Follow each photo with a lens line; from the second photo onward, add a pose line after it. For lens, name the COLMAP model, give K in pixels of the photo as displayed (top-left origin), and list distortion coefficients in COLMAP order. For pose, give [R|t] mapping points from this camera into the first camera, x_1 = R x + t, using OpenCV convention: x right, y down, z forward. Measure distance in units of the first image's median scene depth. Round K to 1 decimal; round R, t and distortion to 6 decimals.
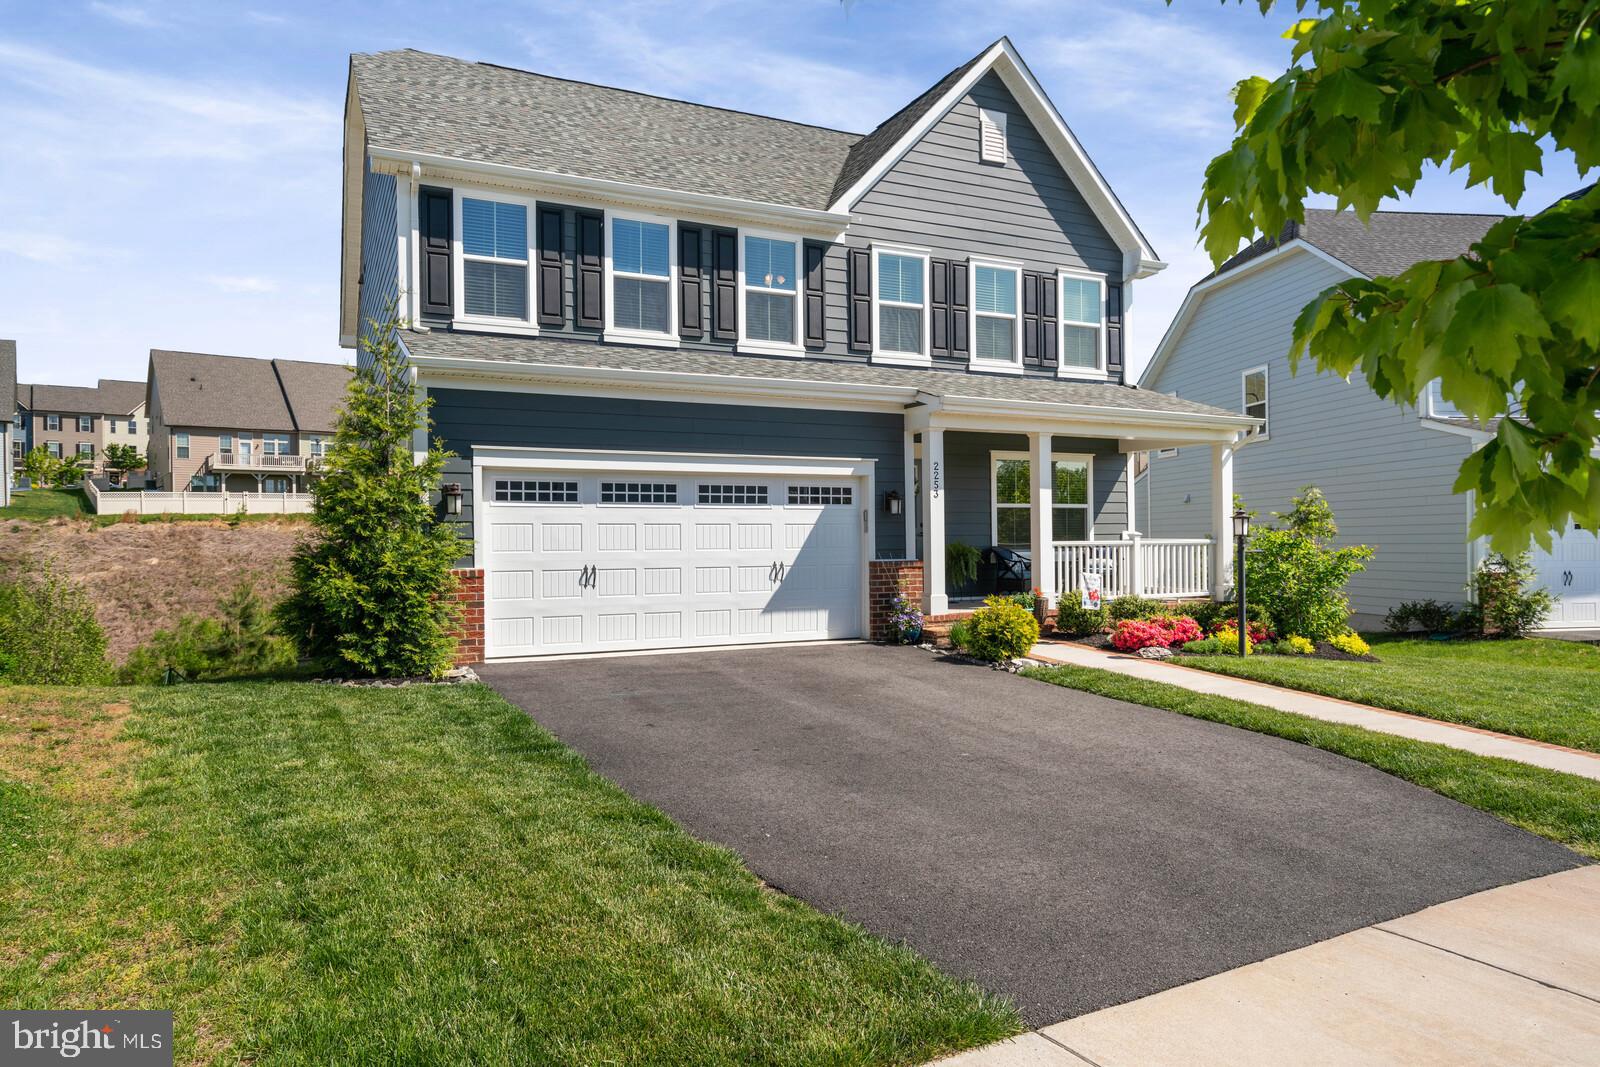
lens RADIAL K [[1030.4, 0, 800.0], [0, 1030.4, 533.5], [0, 0, 1]] dist [0.006881, 0.000658]
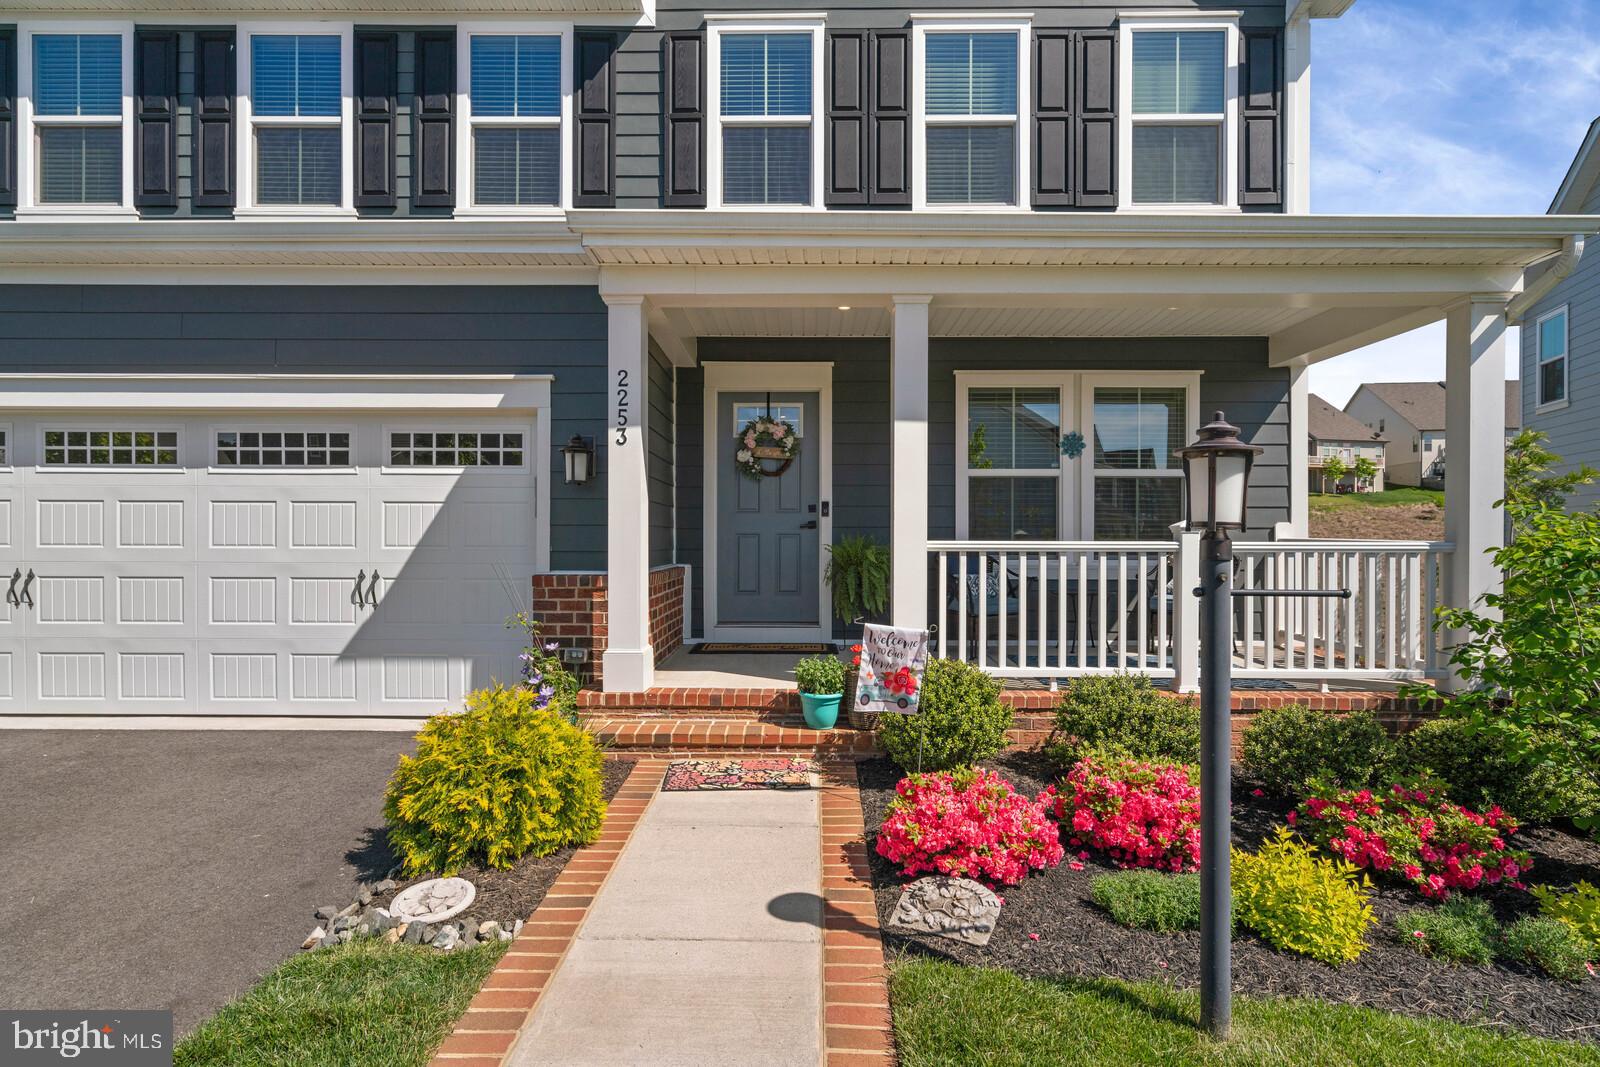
lens RADIAL K [[847.7, 0, 800.0], [0, 847.7, 533.5], [0, 0, 1]] dist [0.009040, 0.000384]
pose [[0.892621, 0.010864, -0.450677, 0.357626], [-0.007613, 0.999930, 0.009025, 0.001835], [0.450744, -0.004624, 0.892641, 0.641463]]
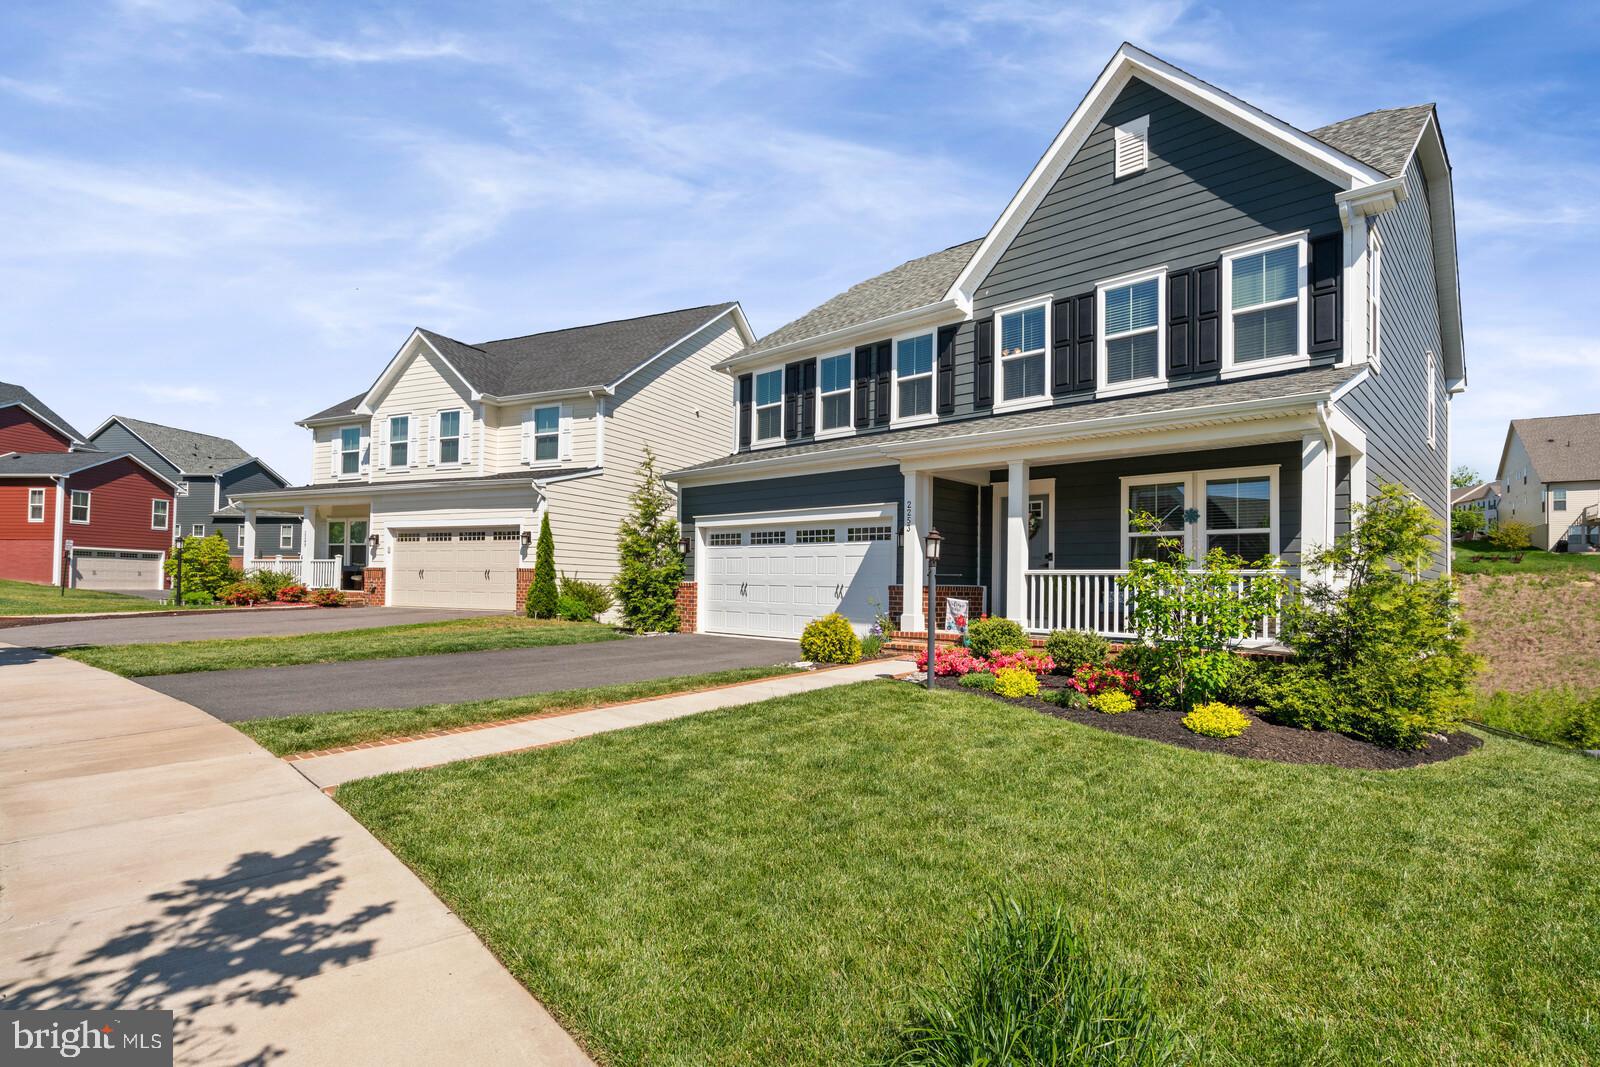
lens RADIAL K [[803.1, 0, 792.3], [0, 803.1, 562.9], [0, 0, 1]] dist [0.002795, 0.000857]
pose [[0.350168, -0.011145, -0.936621, 0.879293], [-0.012608, 0.999783, -0.016611, 0.016633], [0.936602, 0.017626, 0.349951, 0.519846]]
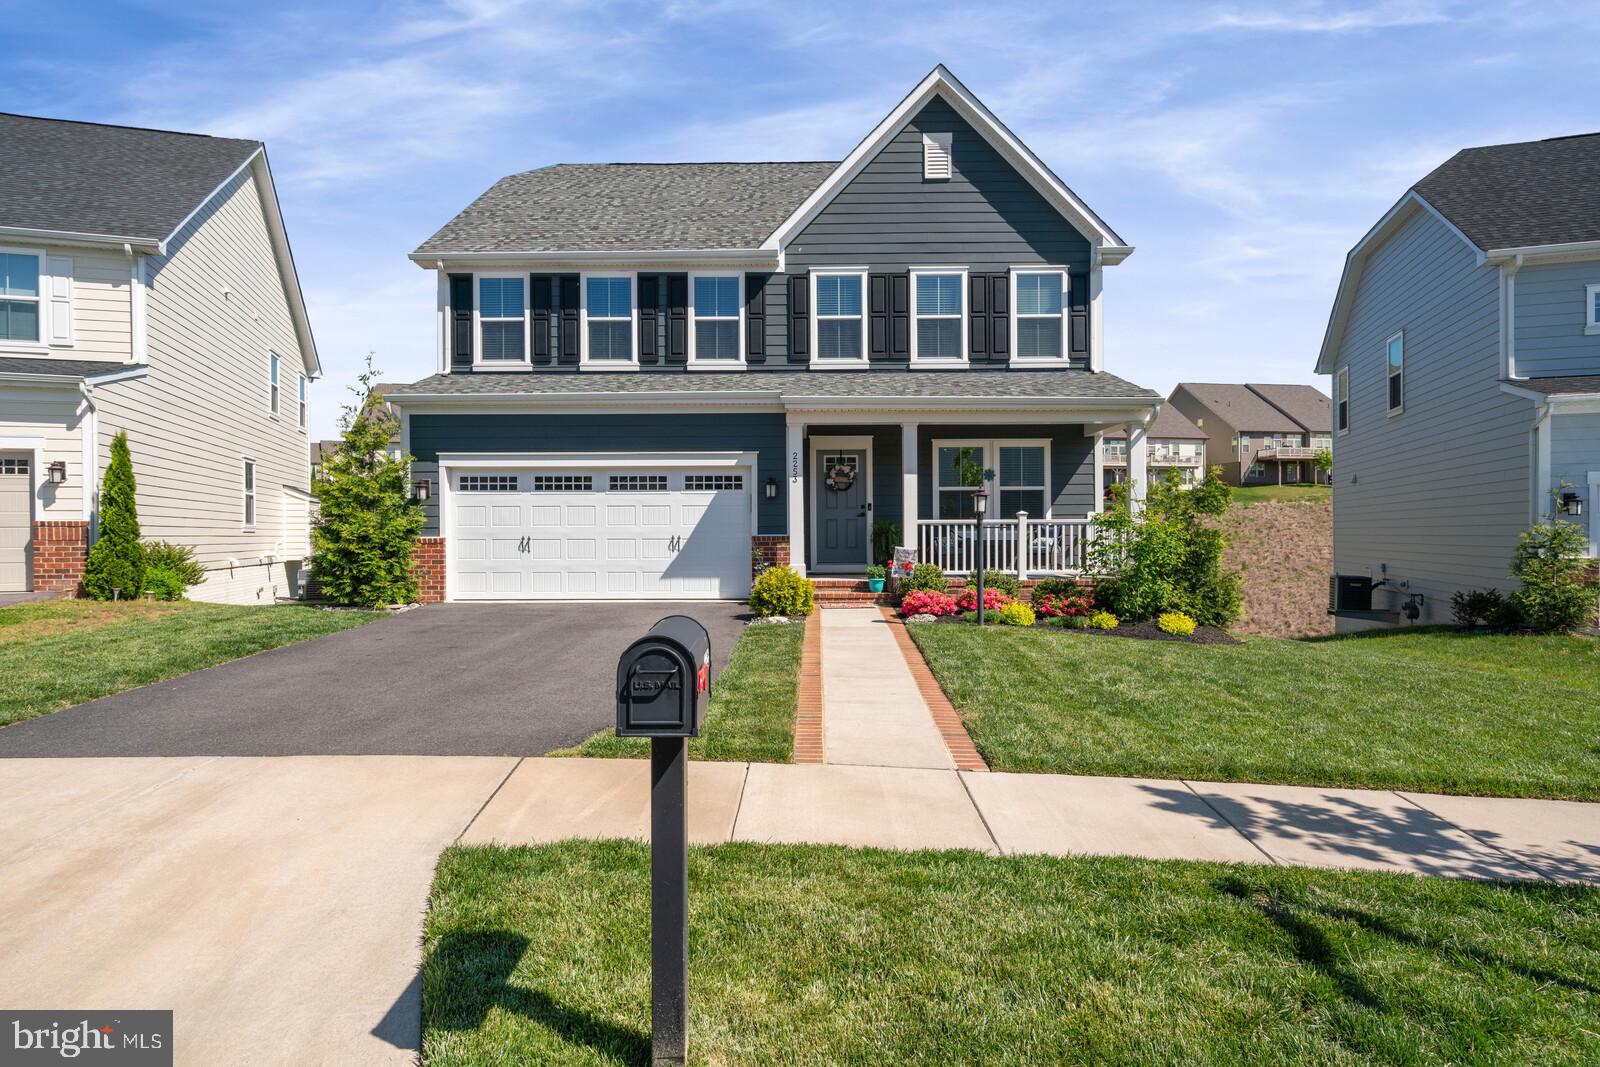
lens RADIAL K [[912.7, 0, 800.0], [0, 912.7, 533.5], [0, 0, 1]] dist [0.006345, 0.003091]
pose [[0.895616, 0.006071, -0.444786, 0.565767], [0.000149, 0.999903, 0.013948, 0.008549], [0.444828, -0.012558, 0.895528, 0.055925]]
